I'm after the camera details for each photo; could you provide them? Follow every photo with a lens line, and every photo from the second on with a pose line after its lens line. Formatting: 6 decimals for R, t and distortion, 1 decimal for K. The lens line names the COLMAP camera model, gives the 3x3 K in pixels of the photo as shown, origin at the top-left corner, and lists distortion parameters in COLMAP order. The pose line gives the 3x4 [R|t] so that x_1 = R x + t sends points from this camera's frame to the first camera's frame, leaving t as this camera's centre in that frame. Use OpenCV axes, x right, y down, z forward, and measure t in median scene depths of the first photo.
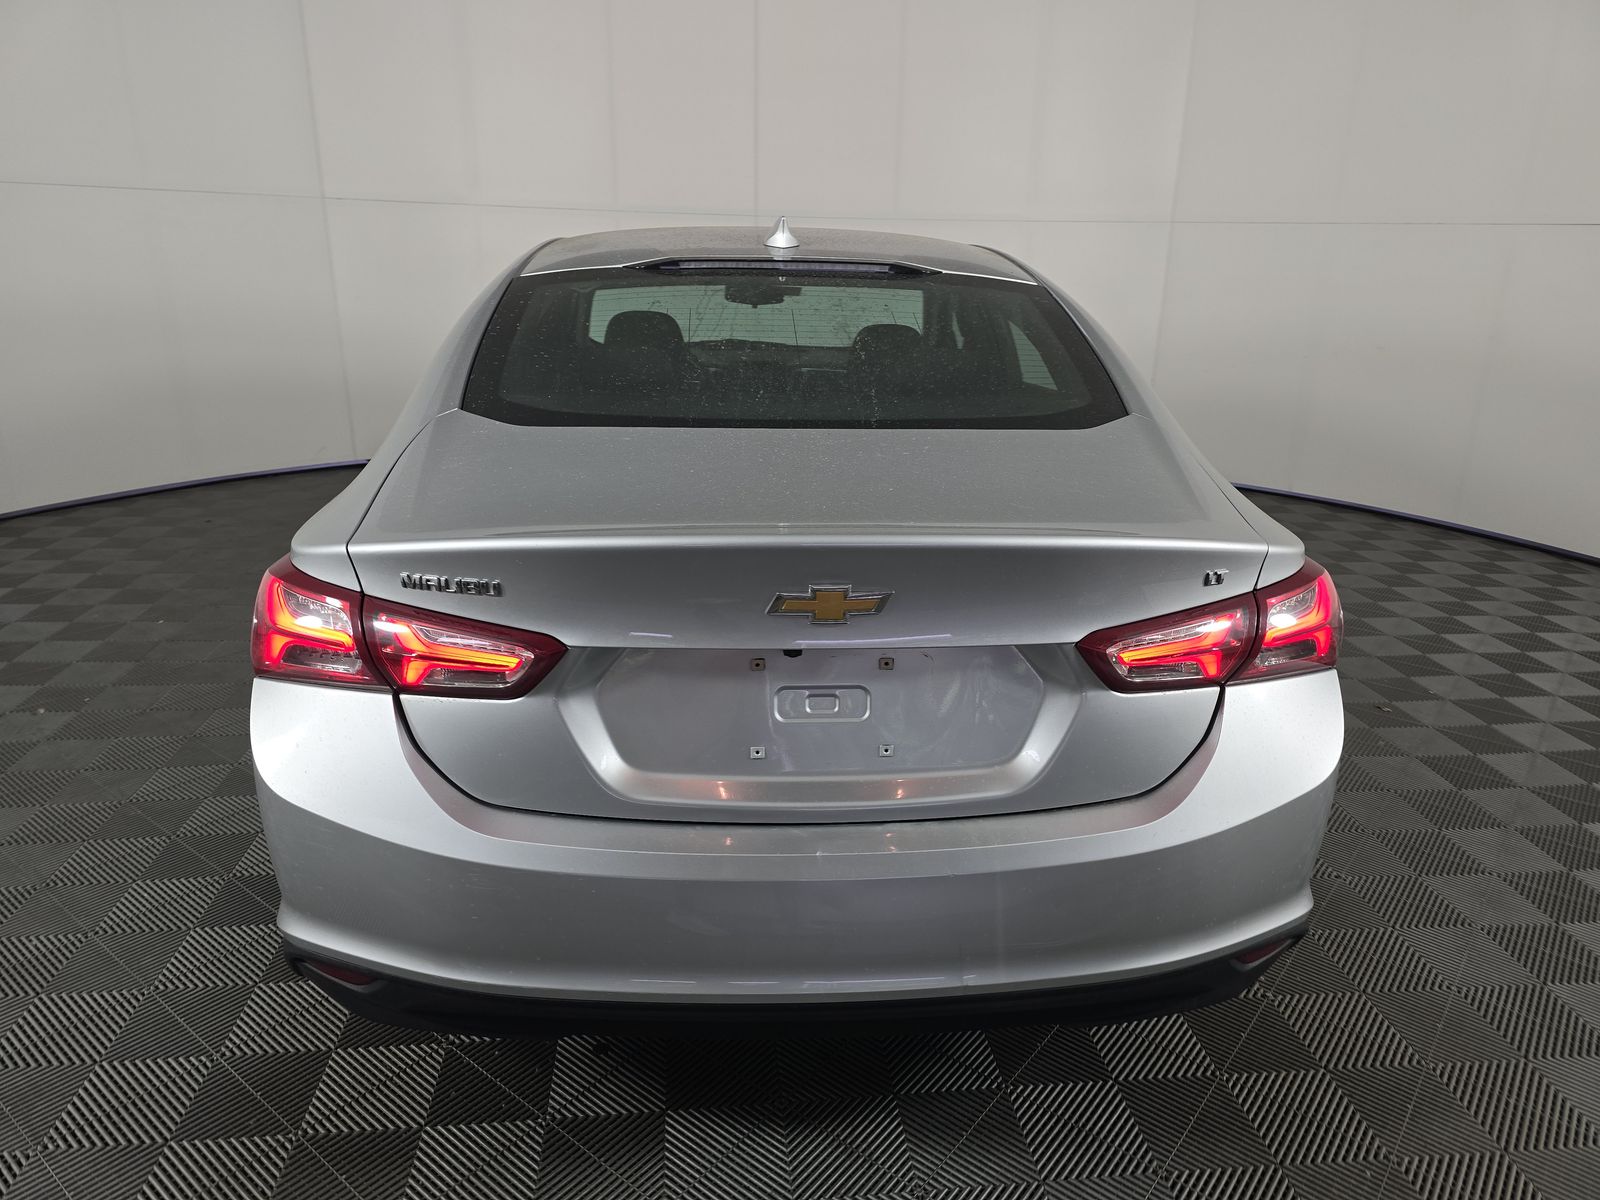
lens RADIAL K [[1073.6, 0, 800.0], [0, 1073.6, 600.0], [0, 0, 1]] dist [0.003559, 0.000904]
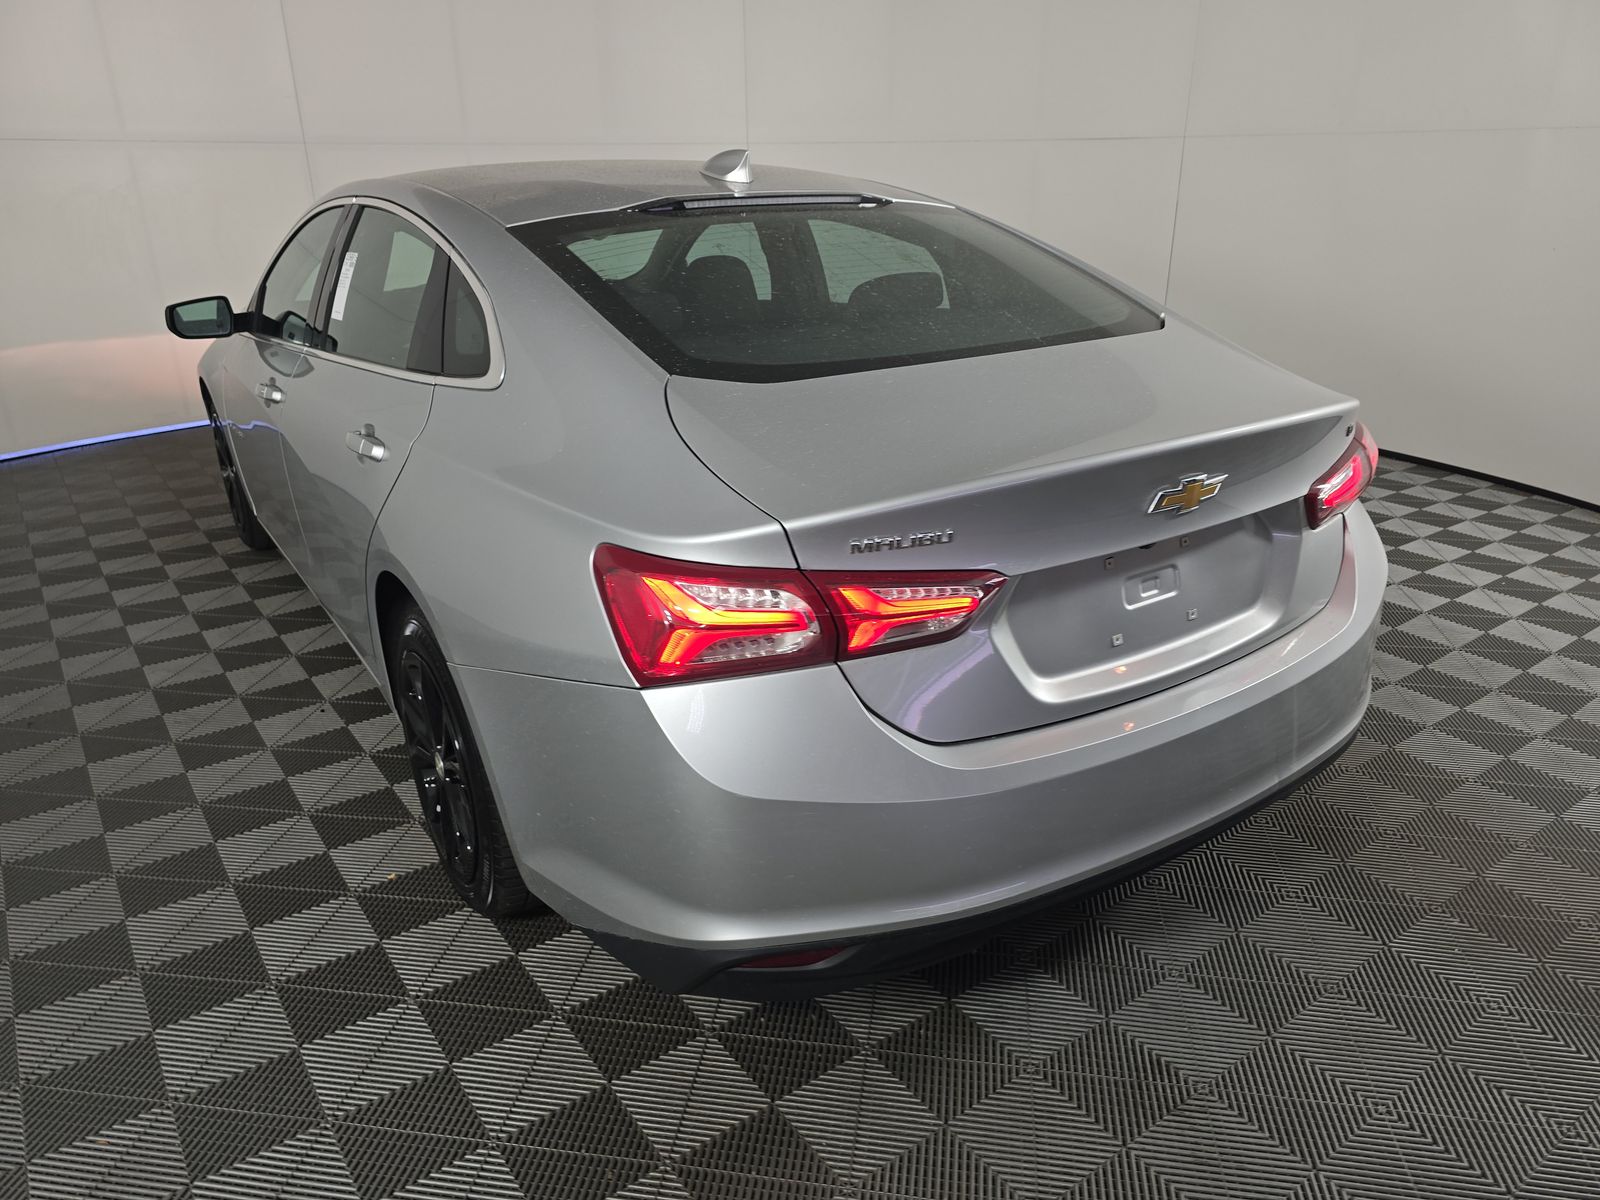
lens RADIAL K [[1089.7, 0, 800.0], [0, 1089.7, 600.0], [0, 0, 1]] dist [-0.046624, -0.000197]
pose [[0.865997, -0.211757, 0.452999, -0.706396], [0.181852, 0.977247, 0.109174, -0.070792], [-0.465811, -0.012166, 0.884801, 0.116633]]
